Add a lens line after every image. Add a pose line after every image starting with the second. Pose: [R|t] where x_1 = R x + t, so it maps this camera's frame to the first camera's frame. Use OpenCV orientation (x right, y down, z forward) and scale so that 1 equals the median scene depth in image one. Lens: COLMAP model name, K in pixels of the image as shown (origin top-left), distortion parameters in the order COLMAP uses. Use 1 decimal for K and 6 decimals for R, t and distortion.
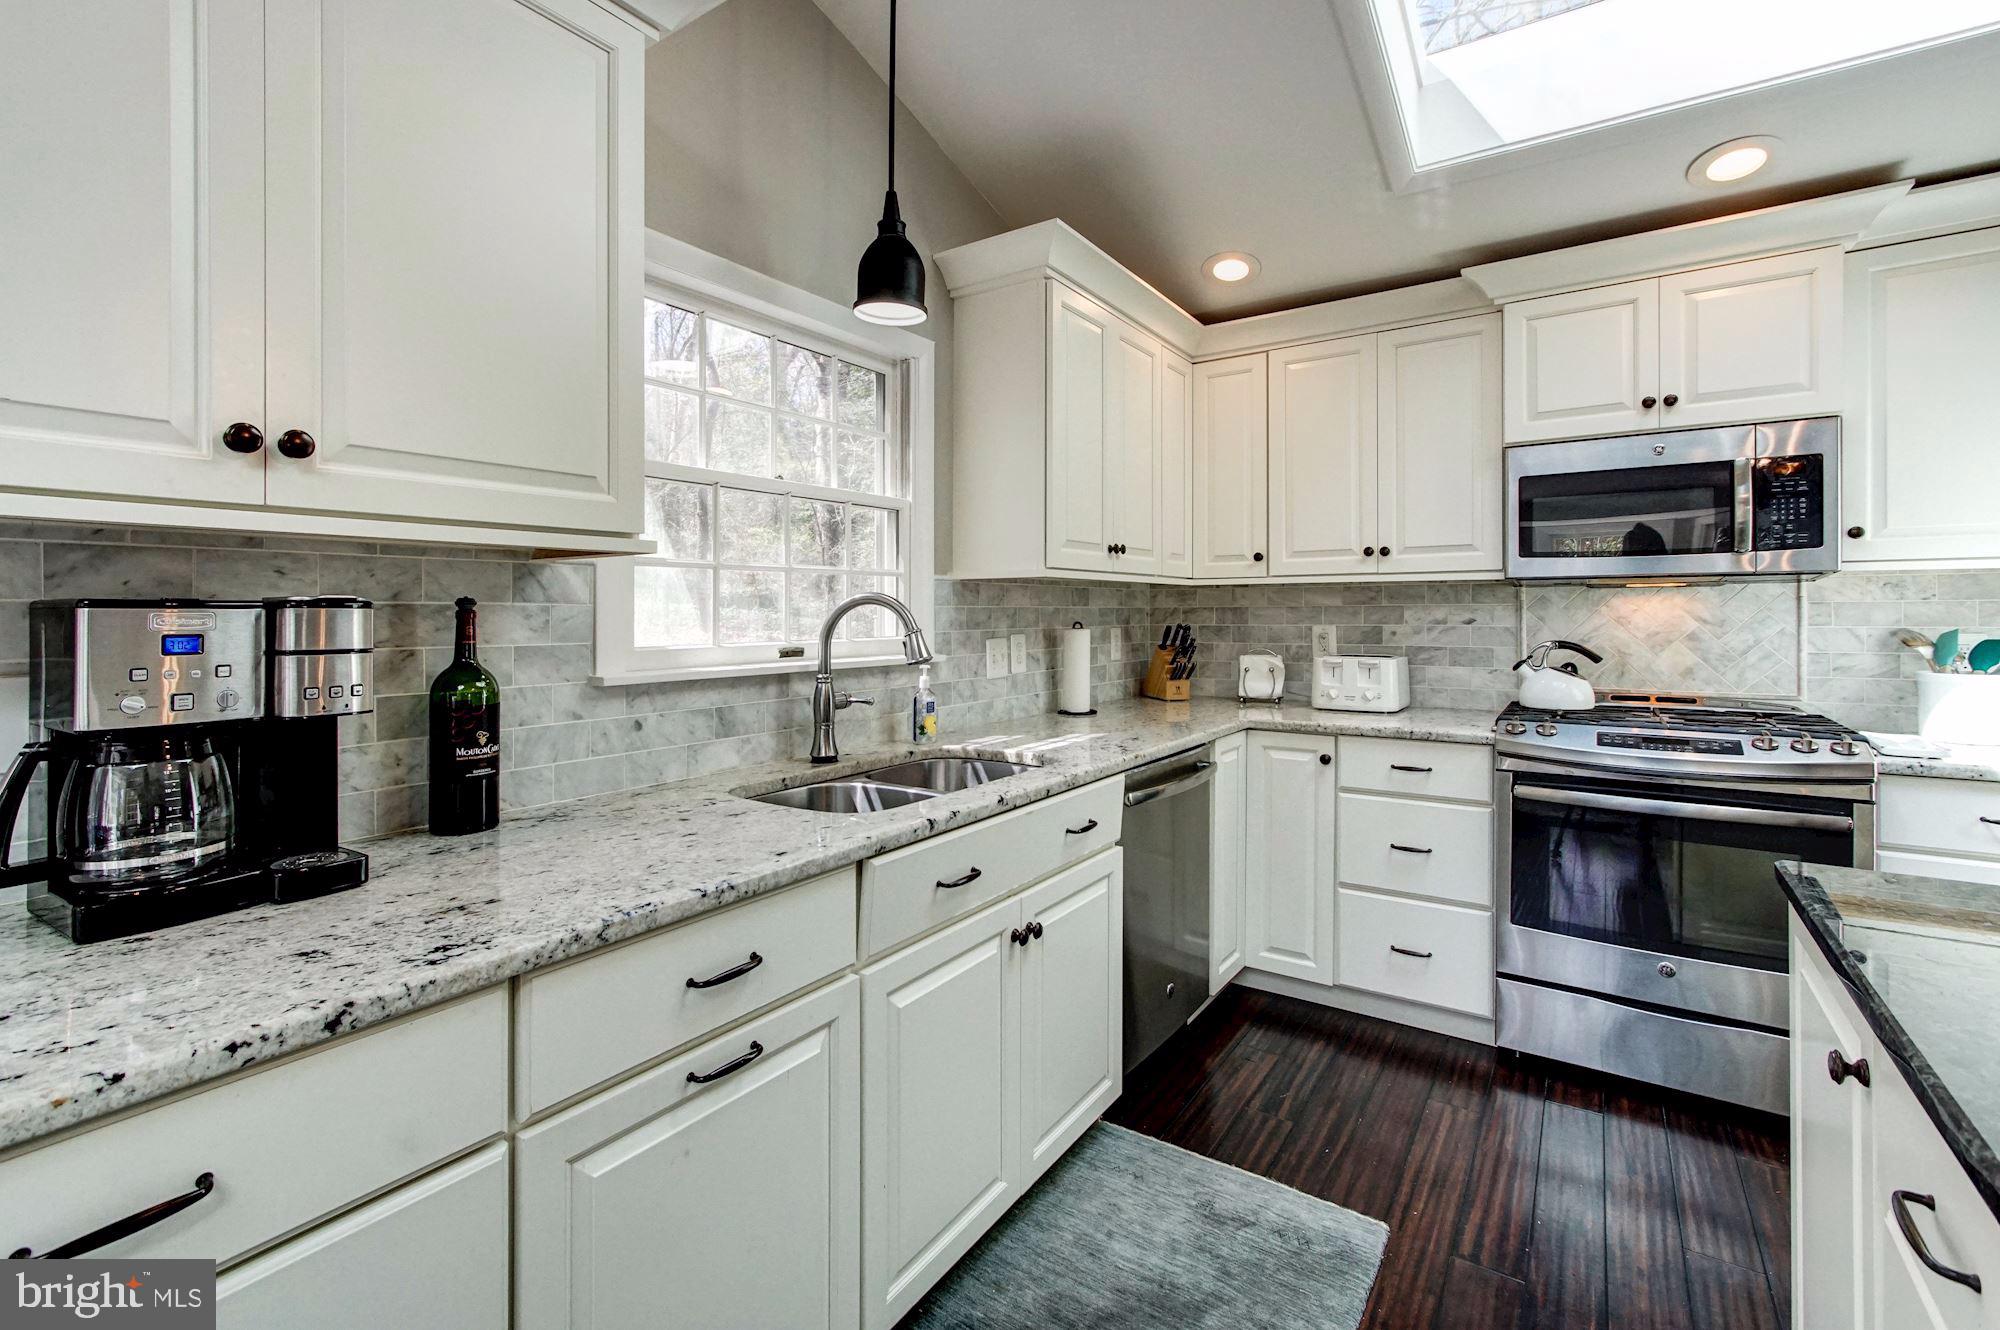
lens RADIAL K [[886.9, 0, 1001.0], [0, 886.9, 616.5], [0, 0, 1]] dist [-0.003729, 0.000164]
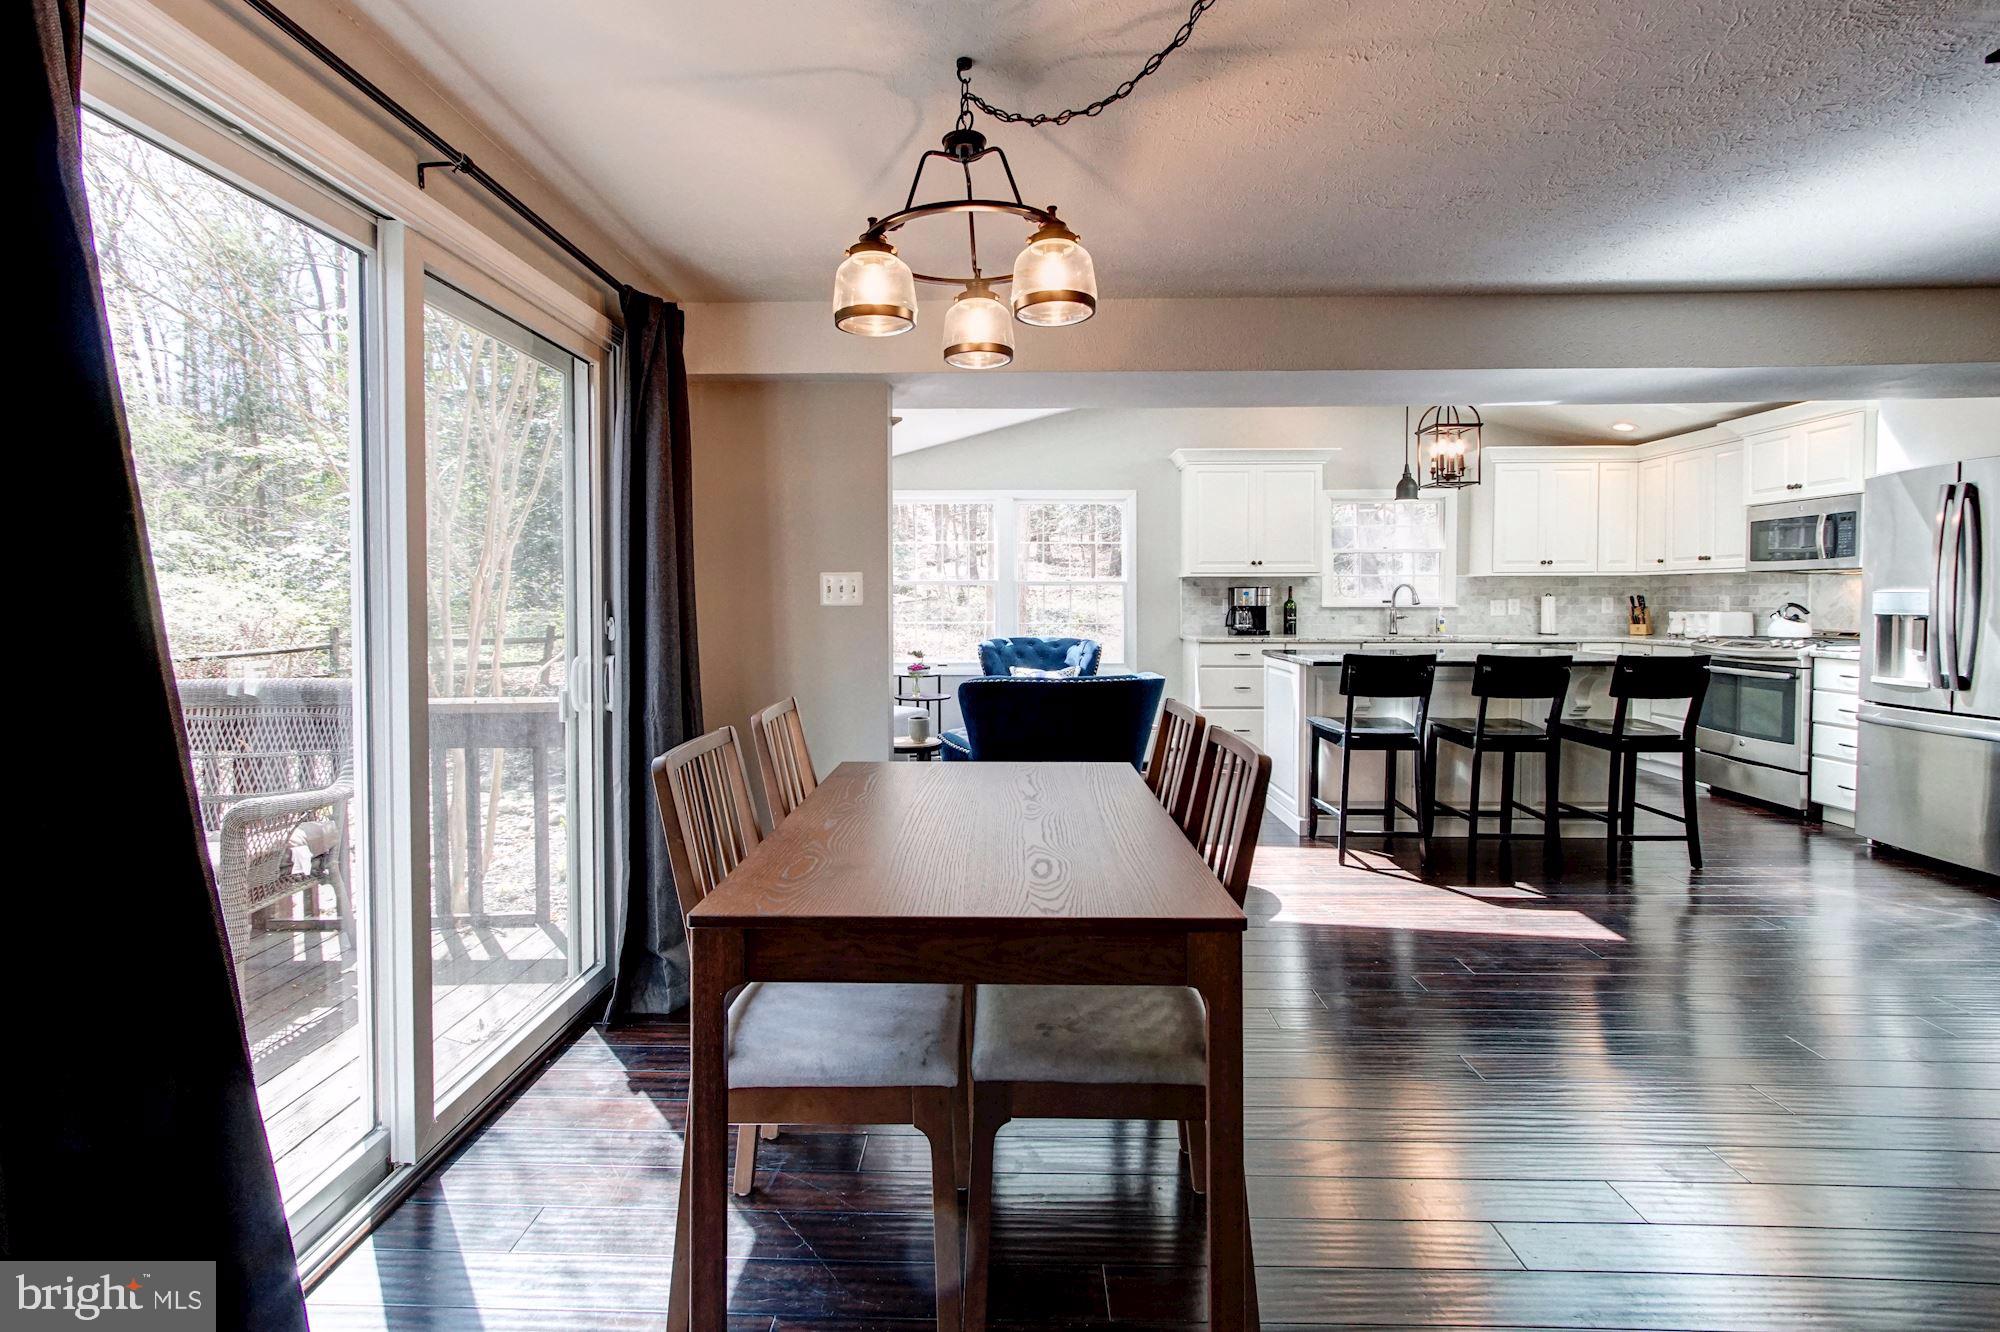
lens RADIAL K [[865.0, 0, 990.7], [0, 865.0, 606.1], [0, 0, 1]] dist [0.001146, 0.000034]
pose [[0.539209, 0.012652, -0.842077, 1.462802], [-0.003929, 0.999914, 0.012508, 0.020422], [0.842163, -0.003436, 0.539212, -1.715486]]
